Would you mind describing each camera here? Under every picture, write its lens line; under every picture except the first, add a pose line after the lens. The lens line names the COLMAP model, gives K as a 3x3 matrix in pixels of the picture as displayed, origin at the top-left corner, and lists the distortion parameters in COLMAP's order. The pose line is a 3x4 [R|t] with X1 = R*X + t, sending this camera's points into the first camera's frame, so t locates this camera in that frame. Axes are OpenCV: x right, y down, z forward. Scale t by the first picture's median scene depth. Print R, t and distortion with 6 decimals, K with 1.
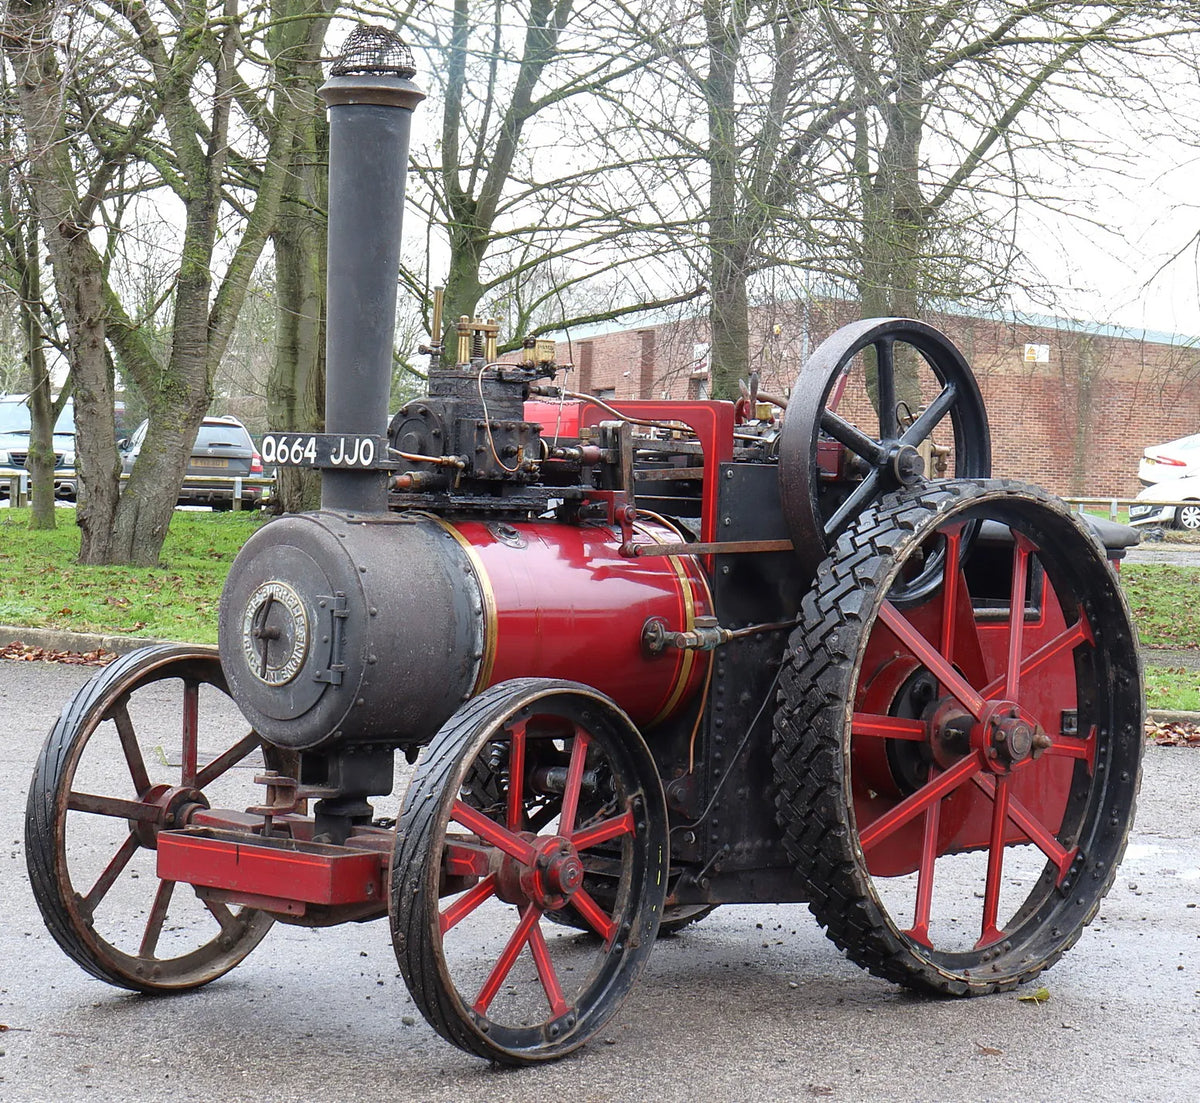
lens RADIAL K [[3337.5, 0, 600.0], [0, 3337.5, 551.5], [0, 0, 1]] dist [0.000856, 0.551600]
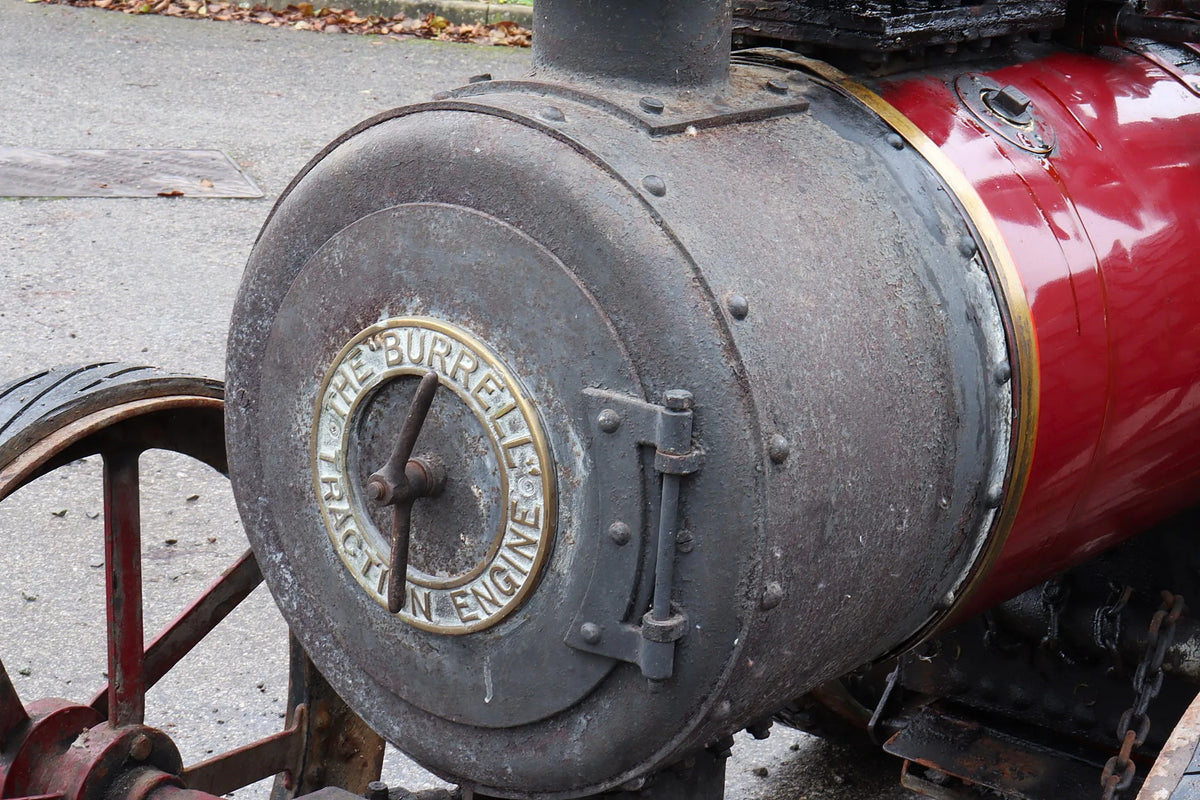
lens RADIAL K [[2490.8, 0, 600.0], [0, 2490.8, 400.0], [0, 0, 1]] dist [-0.001945, 0.011759]
pose [[0.991380, -0.022186, 0.129128, -0.105883], [-0.009539, 0.970723, 0.240014, -0.038799], [-0.130672, -0.239177, 0.962143, 0.723953]]
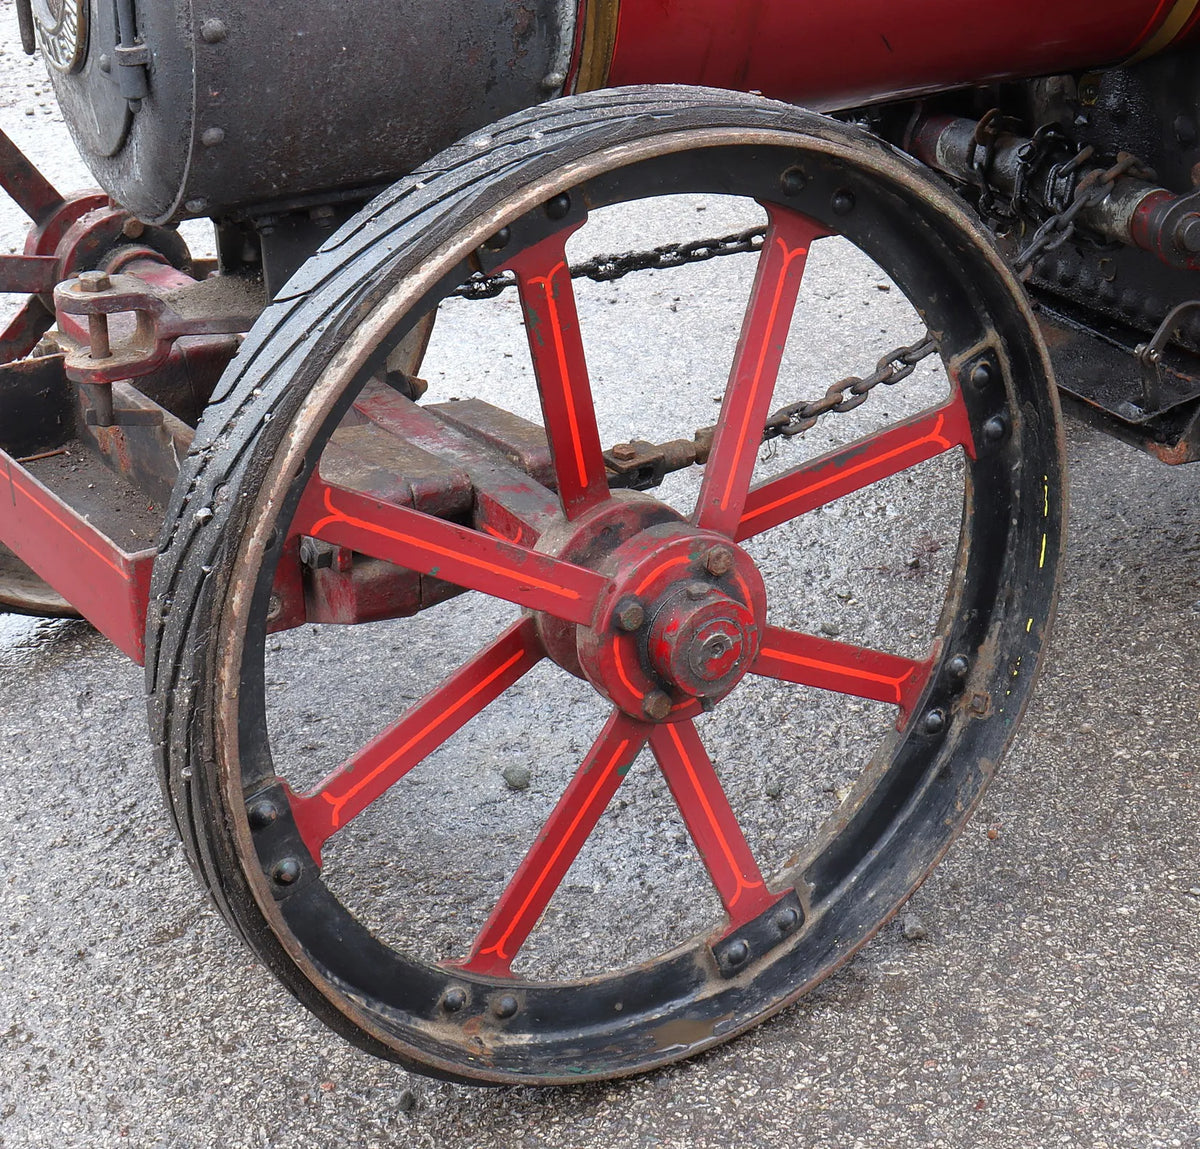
lens RADIAL K [[2680.0, 0, 600.0], [0, 2680.0, 574.5], [0, 0, 1]] dist [0.048202, 0.027803]
pose [[0.942250, 0.066105, -0.328322, 0.068641], [0.064888, 0.925718, 0.372607, -0.018637], [0.328565, -0.372393, 0.867968, 0.680135]]
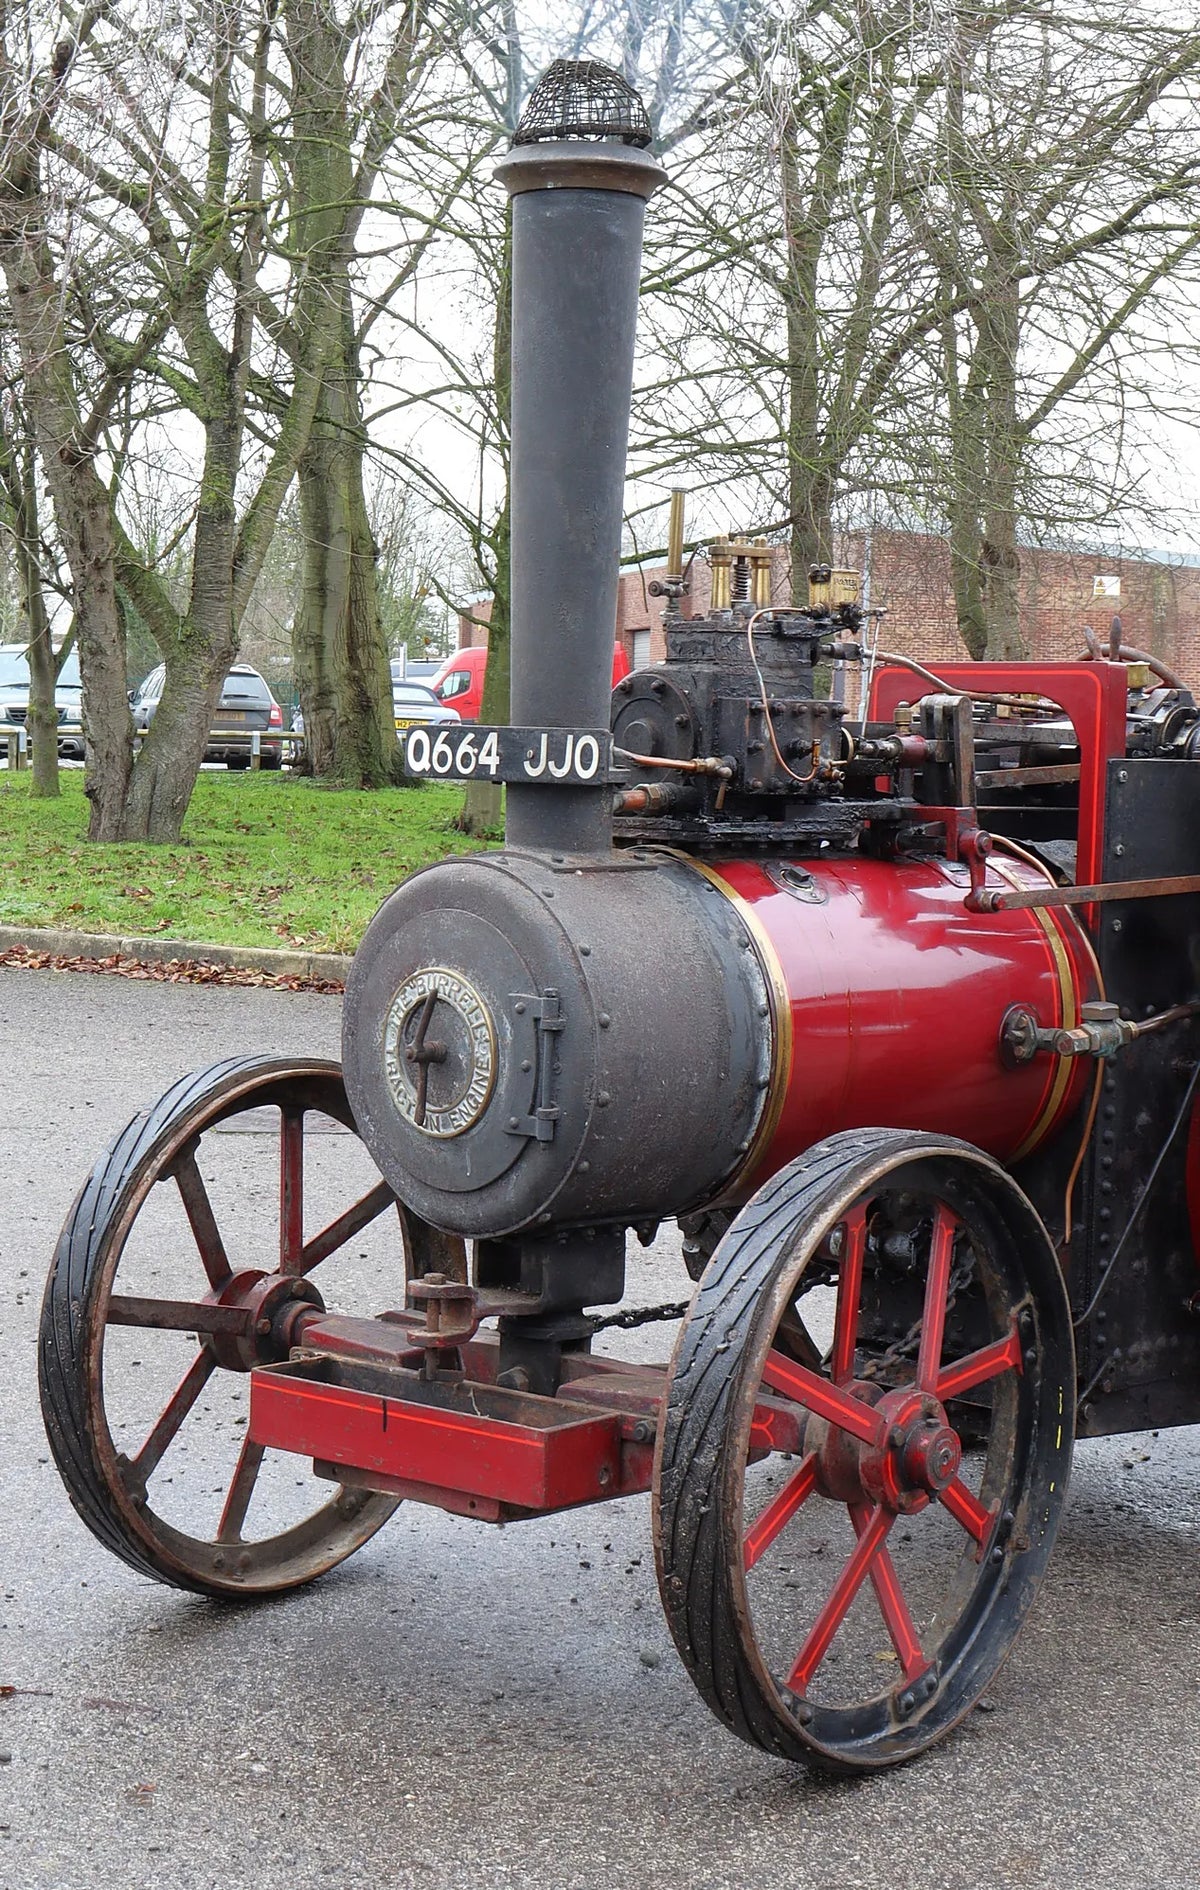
lens RADIAL K [[3356.4, 0, 535.1], [0, 3356.4, 885.3], [0, 0, 1]] dist [0.037774, 0.076661]
pose [[0.999749, -0.009920, -0.020064, -0.063138], [0.010473, 0.999562, 0.027687, -0.021988], [0.019781, -0.027890, 0.999415, 0.360706]]
